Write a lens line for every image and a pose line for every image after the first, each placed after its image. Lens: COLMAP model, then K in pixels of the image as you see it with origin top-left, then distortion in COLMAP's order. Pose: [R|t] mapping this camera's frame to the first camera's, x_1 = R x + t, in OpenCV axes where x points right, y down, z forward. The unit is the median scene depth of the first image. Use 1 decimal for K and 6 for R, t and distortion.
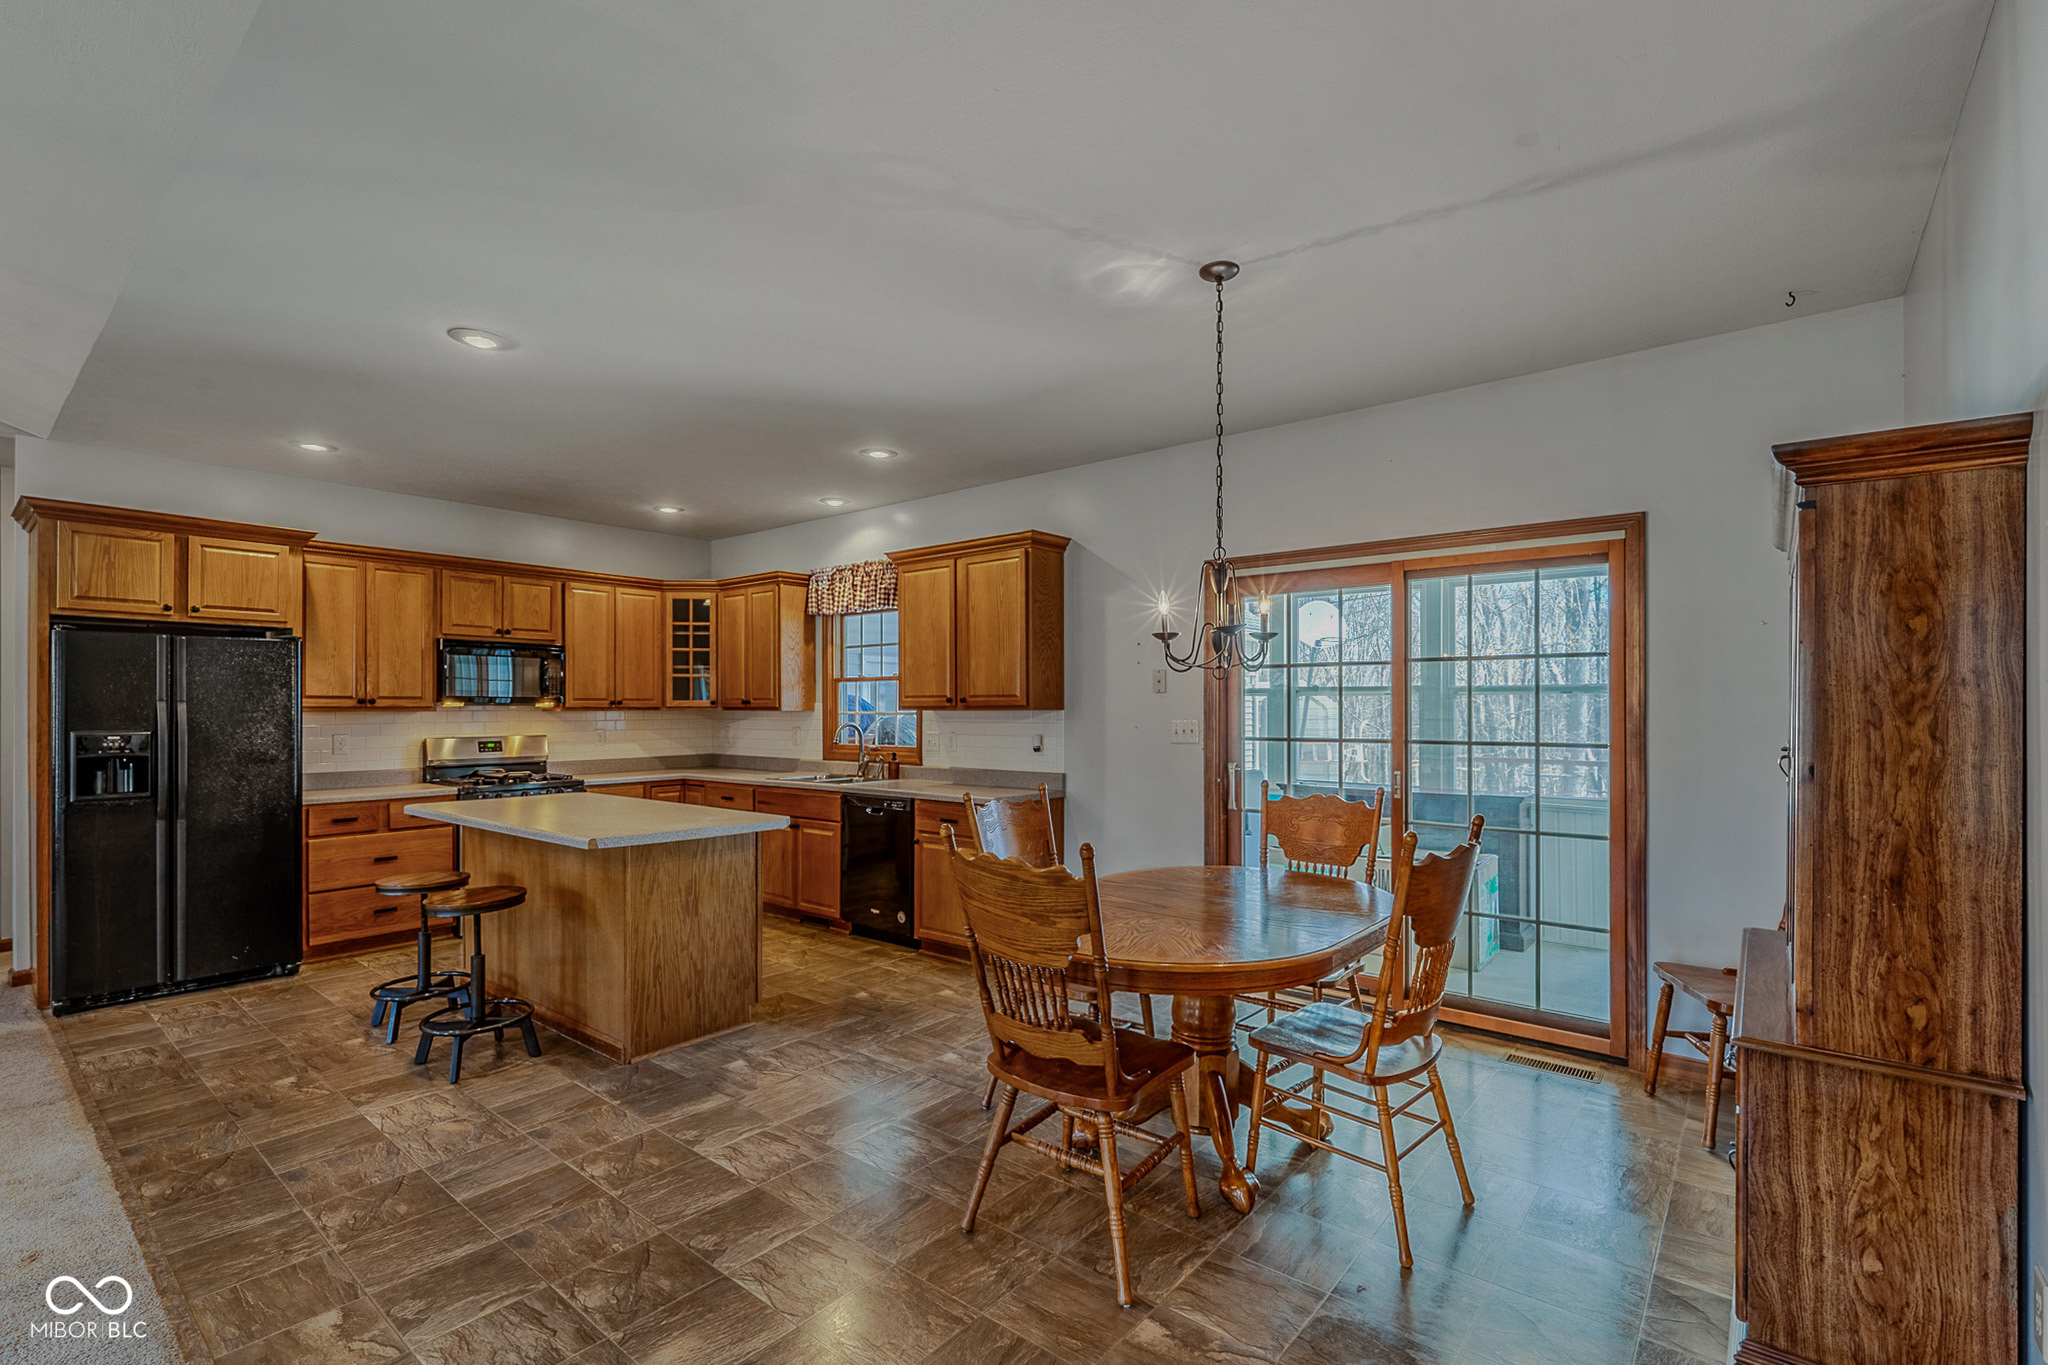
lens RADIAL K [[925.4, 0, 1028.7], [0, 925.4, 704.5], [0, 0, 1]] dist [-0.000788, -0.000005]
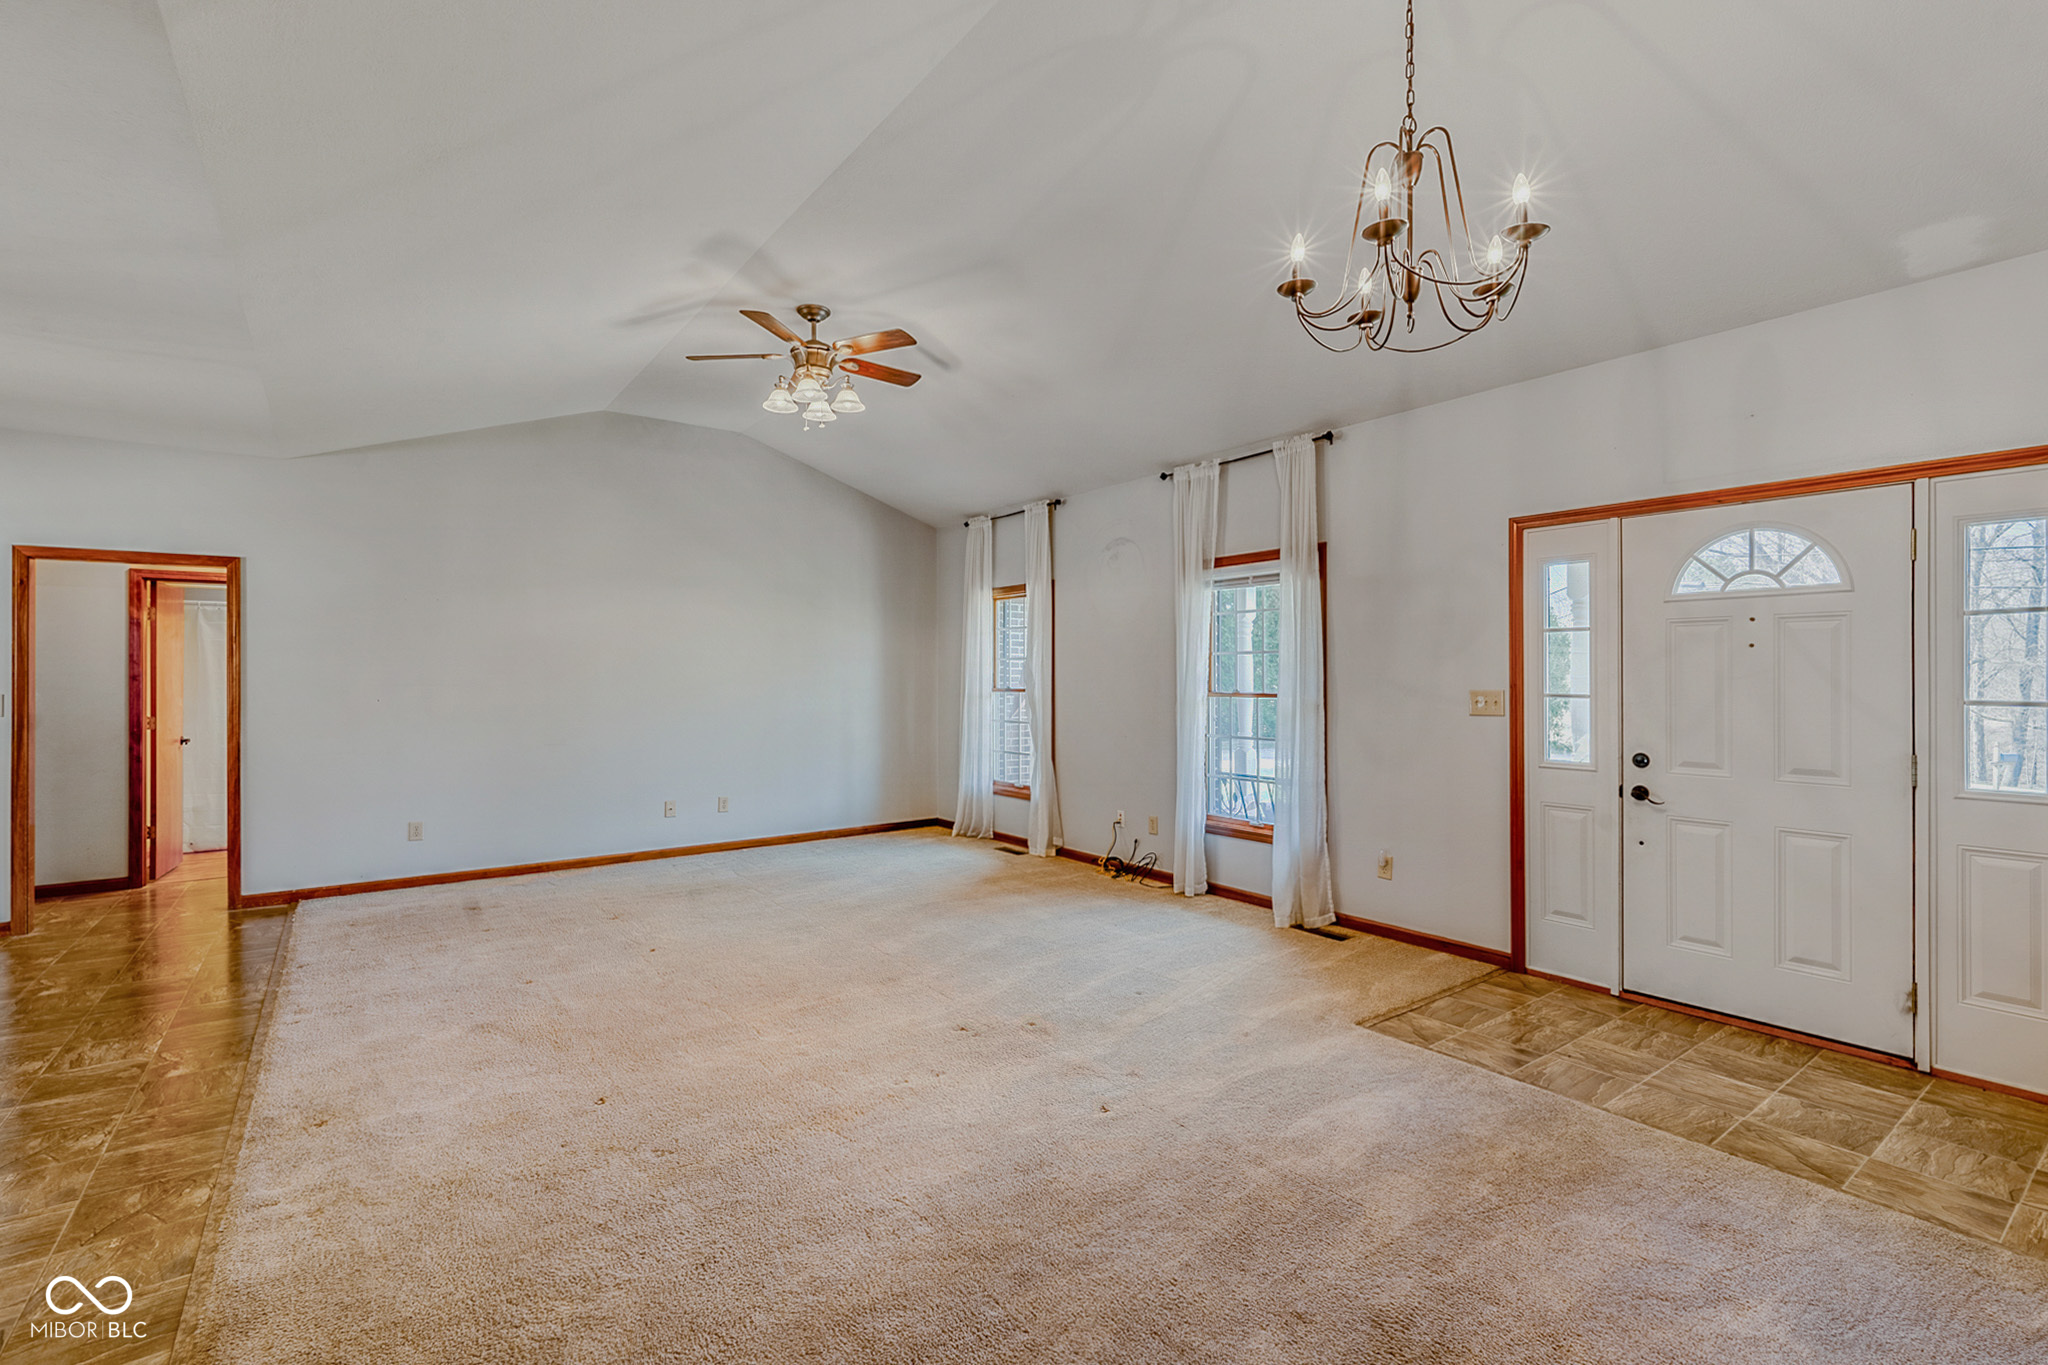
lens RADIAL K [[924.0, 0, 1041.5], [0, 924.0, 672.6], [0, 0, 1]] dist [0.002748, 0.000563]
pose [[-0.972654, 0.005659, 0.232192, -1.490481], [0.004082, 0.999965, -0.007270, 0.004855], [-0.232225, -0.006124, -0.972643, 1.280394]]
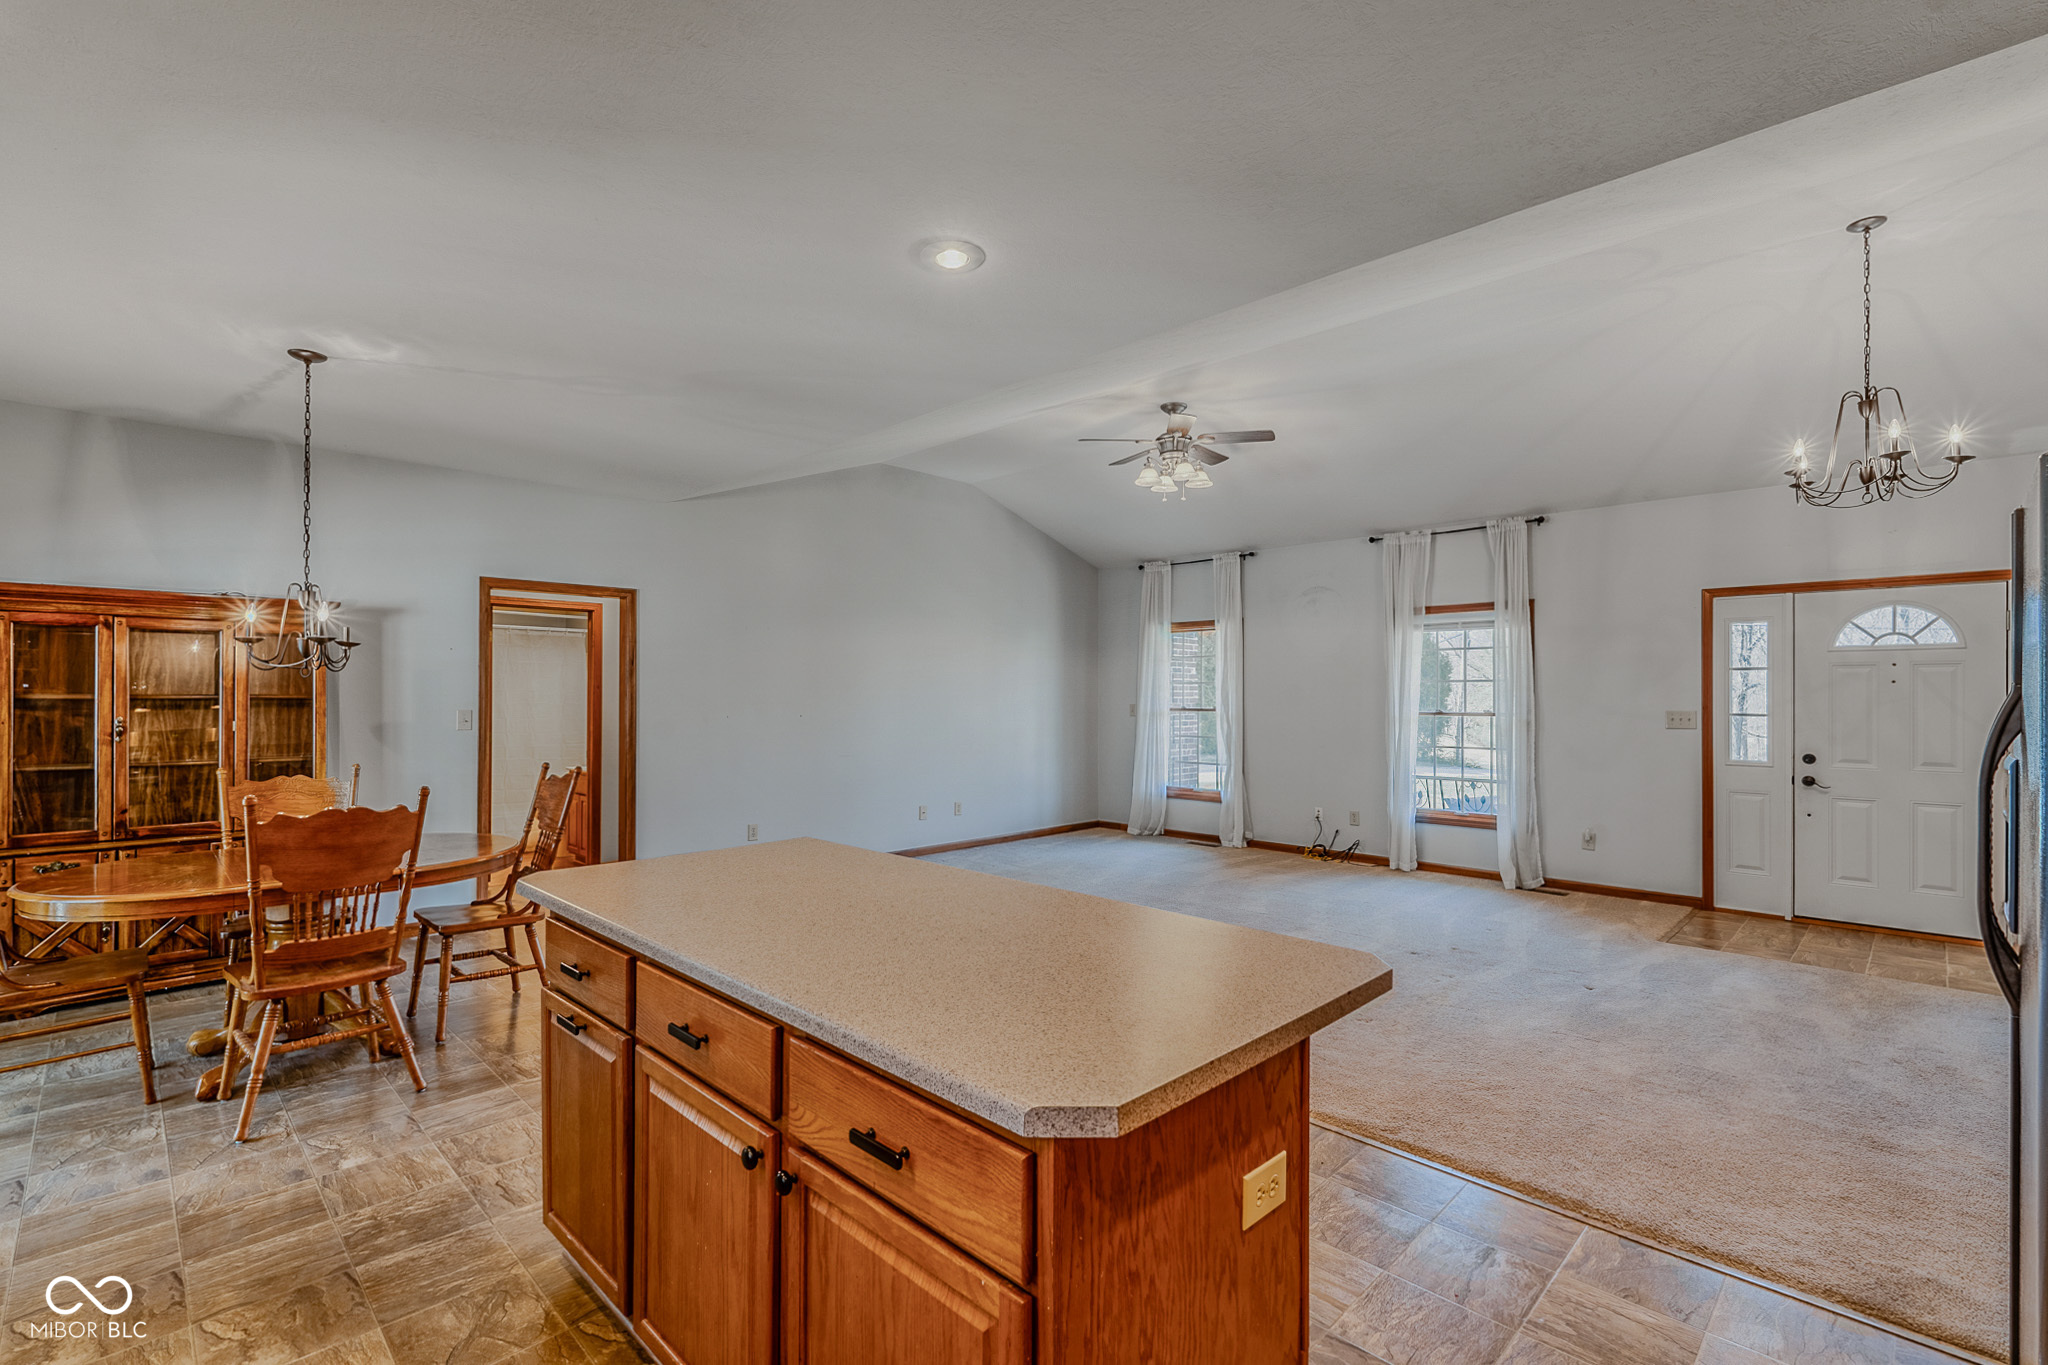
lens RADIAL K [[925.4, 0, 1024.0], [0, 925.4, 682.5], [0, 0, 1]] dist [0.000082, 0.000151]
pose [[-0.996480, 0.000590, 0.083834, -0.685766], [-0.000846, 0.999853, -0.017096, -0.000174], [-0.083832, -0.017107, -0.996333, 1.778949]]
